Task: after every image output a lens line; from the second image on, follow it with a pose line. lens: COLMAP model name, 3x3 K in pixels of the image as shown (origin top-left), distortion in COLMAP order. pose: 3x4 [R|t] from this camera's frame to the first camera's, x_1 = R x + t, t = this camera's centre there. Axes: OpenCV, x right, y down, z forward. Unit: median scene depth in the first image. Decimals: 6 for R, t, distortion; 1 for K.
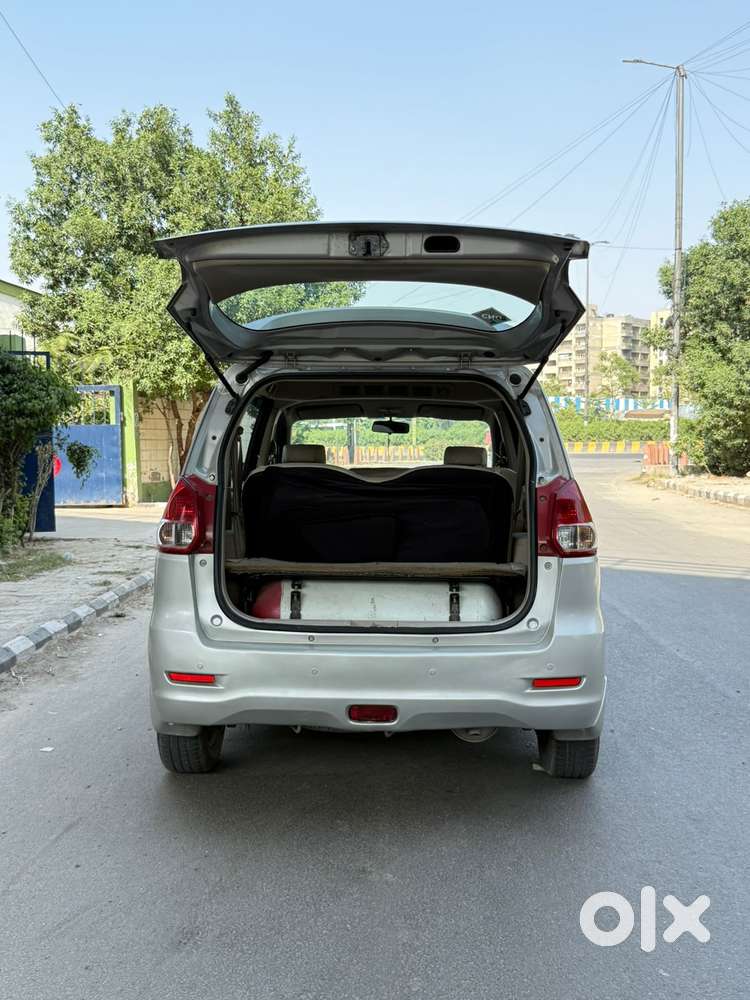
lens RADIAL K [[1072.8, 0, 375.0], [0, 1072.8, 500.0], [0, 0, 1]] dist [0.153136, -0.292139]
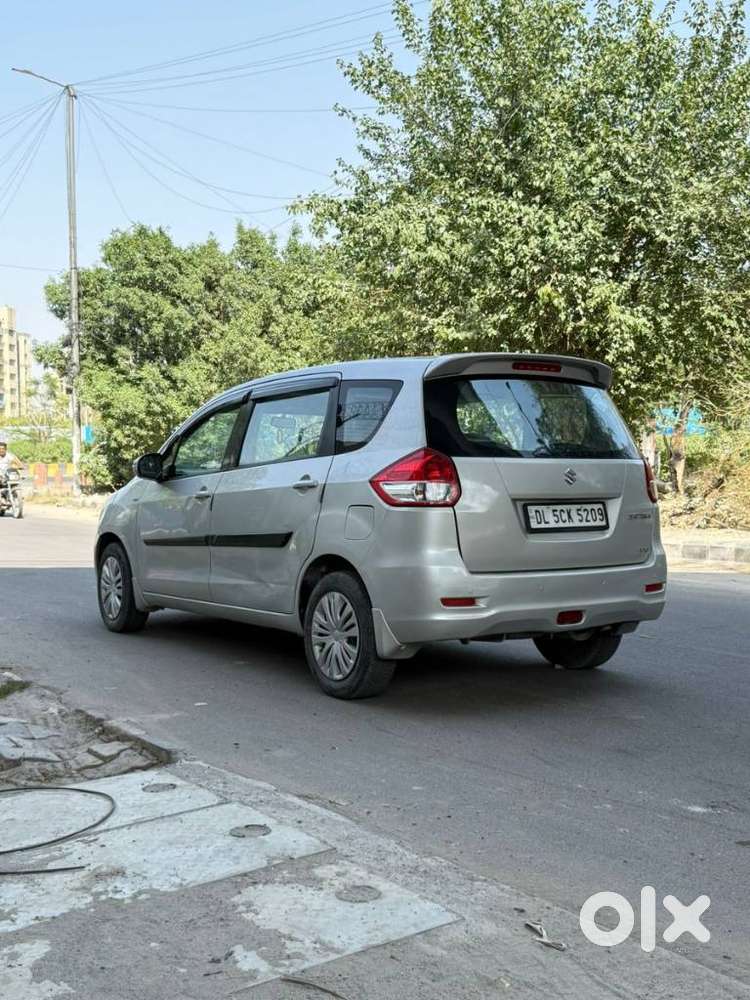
lens RADIAL K [[1142.0, 0, 375.0], [0, 1142.0, 500.0], [0, 0, 1]] dist [0.147873, -0.228349]
pose [[0.792565, -0.012901, 0.609650, -0.184894], [0.029797, 0.999401, -0.017588, 0.010956], [-0.609059, 0.032105, 0.792475, -0.004610]]
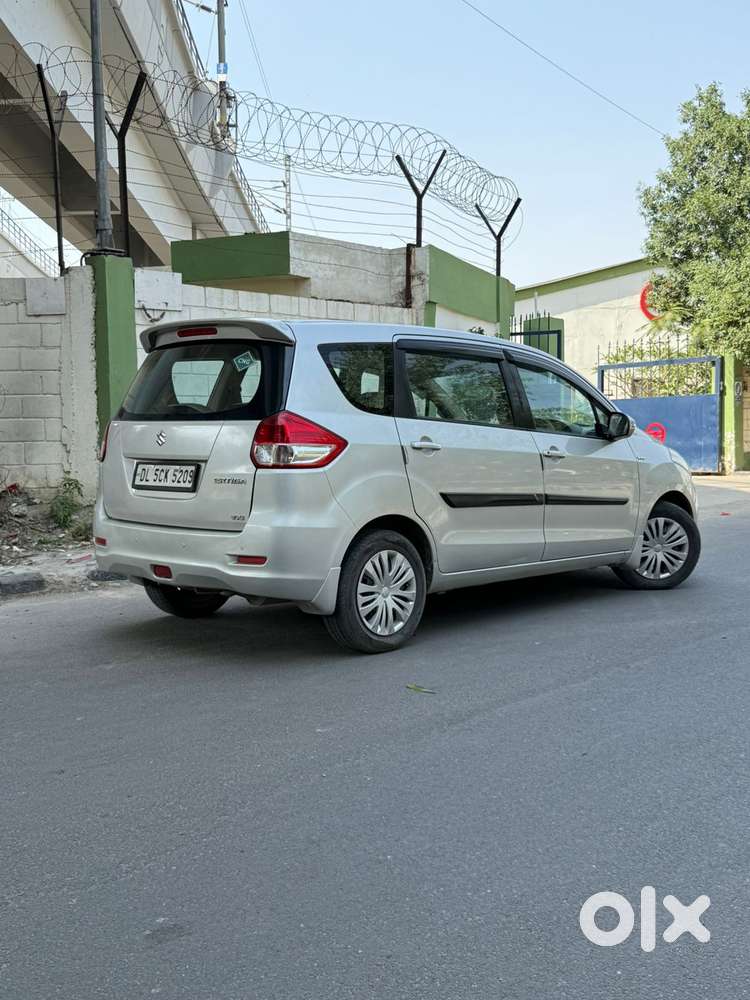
lens RADIAL K [[1072.8, 0, 375.0], [0, 1072.8, 500.0], [0, 0, 1]] dist [0.153136, -0.292139]
pose [[0.752431, 0.041134, -0.657386, 0.197152], [-0.028008, 0.999143, 0.030460, 0.008012], [0.658076, -0.004507, 0.752938, 0.014001]]
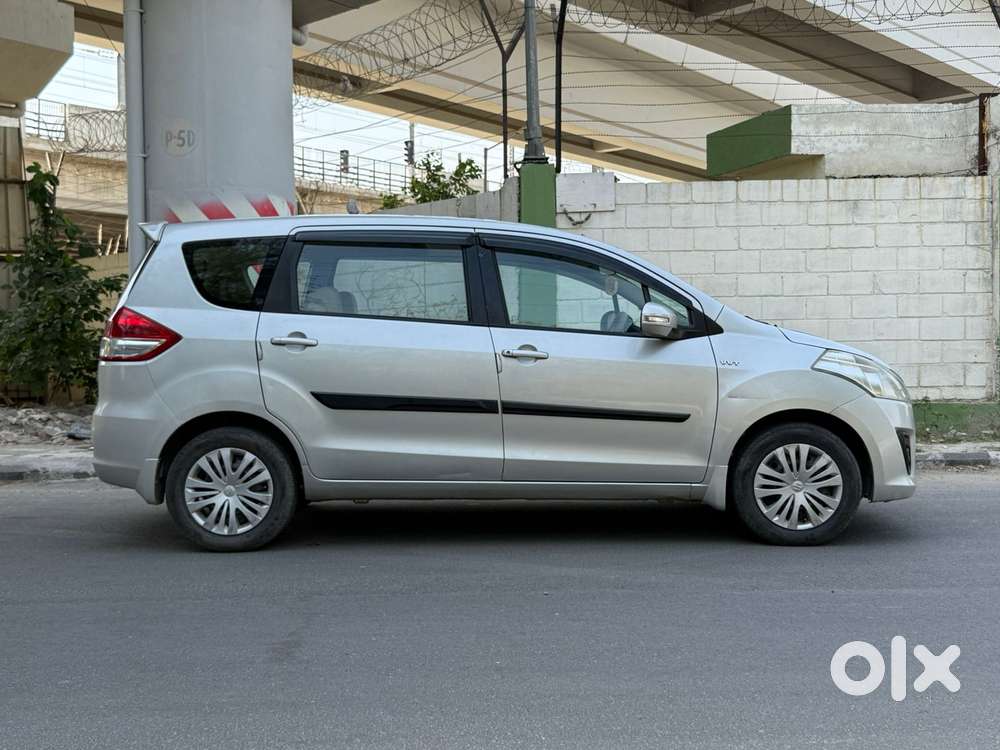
lens RADIAL K [[1142.0, 0, 500.0], [0, 1142.0, 375.0], [0, 0, 1]] dist [0.147873, -0.228349]
pose [[0.067315, 0.023318, -0.997459, 0.296974], [-0.042195, 0.998899, 0.020504, 0.002896], [0.996839, 0.040708, 0.068225, 0.240885]]
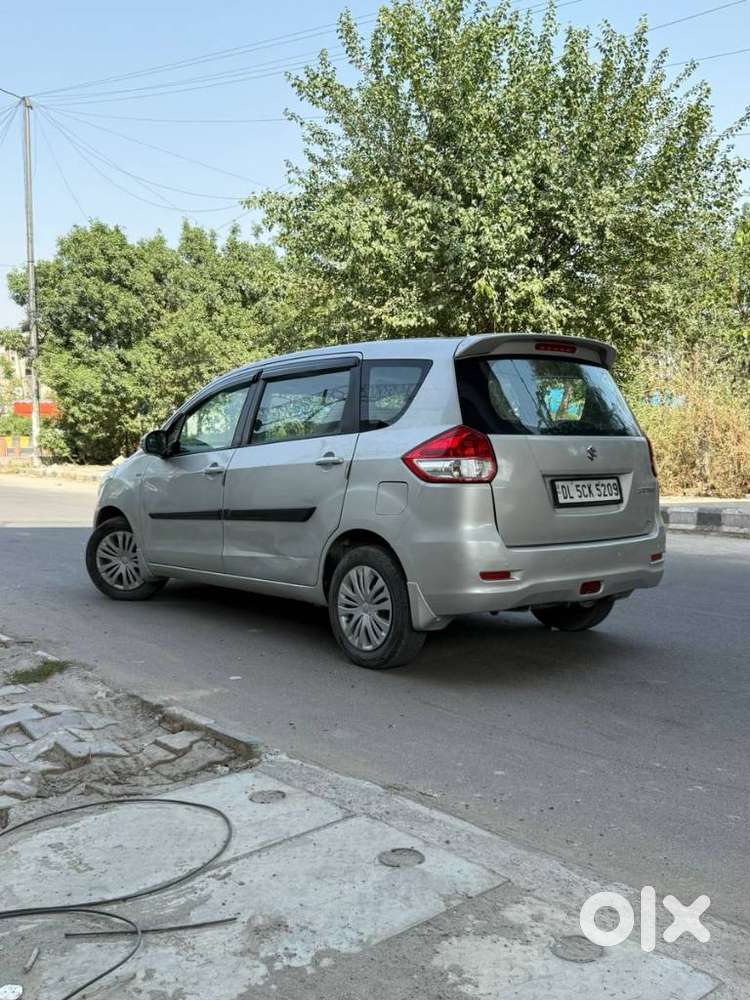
lens RADIAL K [[958.6, 0, 375.0], [0, 958.6, 500.0], [0, 0, 1]] dist [0.197198, -0.451389]
pose [[0.732200, -0.038690, 0.679989, -0.184465], [0.034943, 0.999204, 0.019226, 0.007449], [-0.680192, 0.009684, 0.732970, 0.039673]]
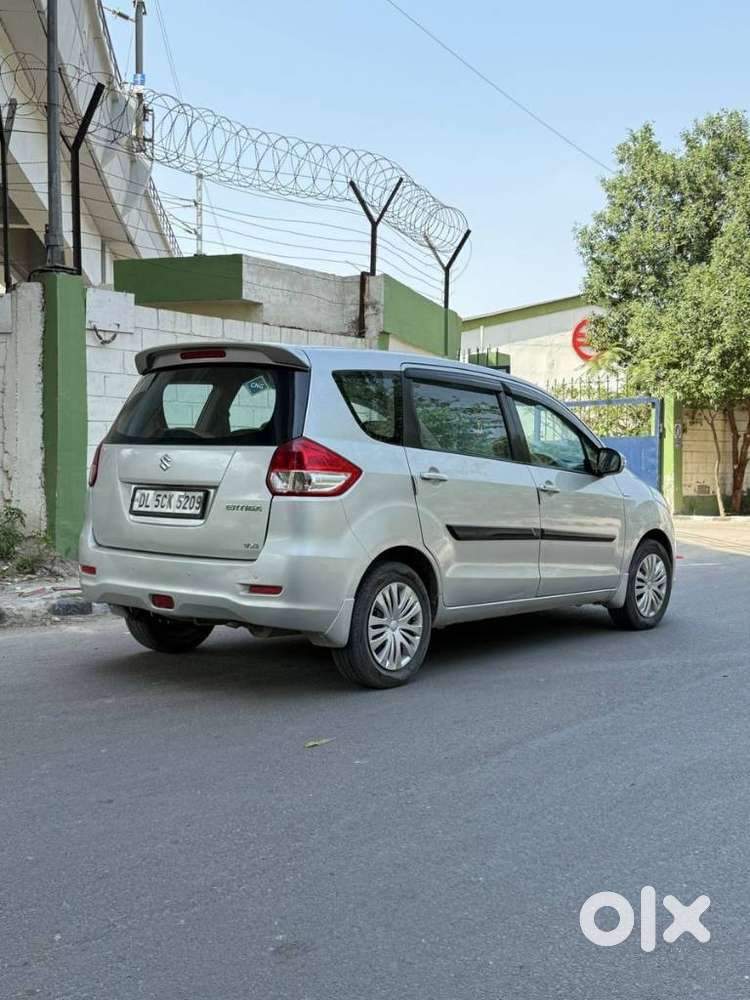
lens RADIAL K [[1142.0, 0, 375.0], [0, 1142.0, 500.0], [0, 0, 1]] dist [0.147873, -0.228349]
pose [[0.804220, 0.031756, -0.593483, 0.185344], [-0.046250, 0.998887, -0.009224, 0.011122], [0.592530, 0.034867, 0.804794, -0.008159]]
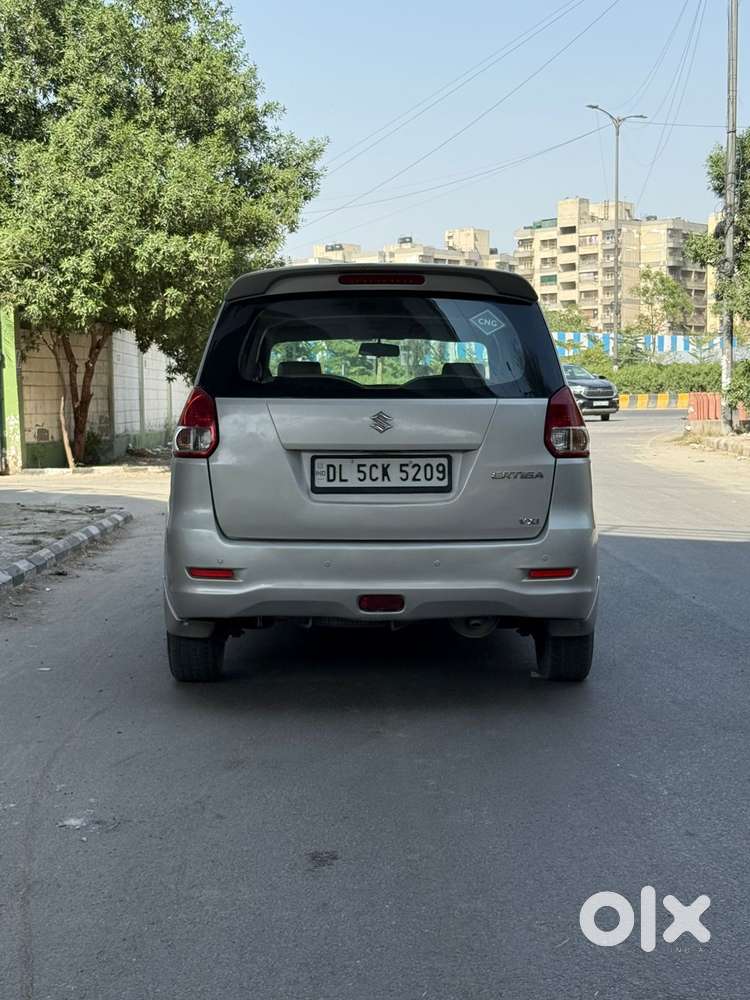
lens RADIAL K [[1531.4, 0, 362.0], [0, 1531.4, 502.2], [0, 0, 1]] dist [0.135842, 0.014509]
pose [[0.999605, -0.005347, 0.027577, -0.010635], [0.004981, 0.999899, 0.013330, 0.012786], [-0.027645, -0.013188, 0.999531, -0.089278]]
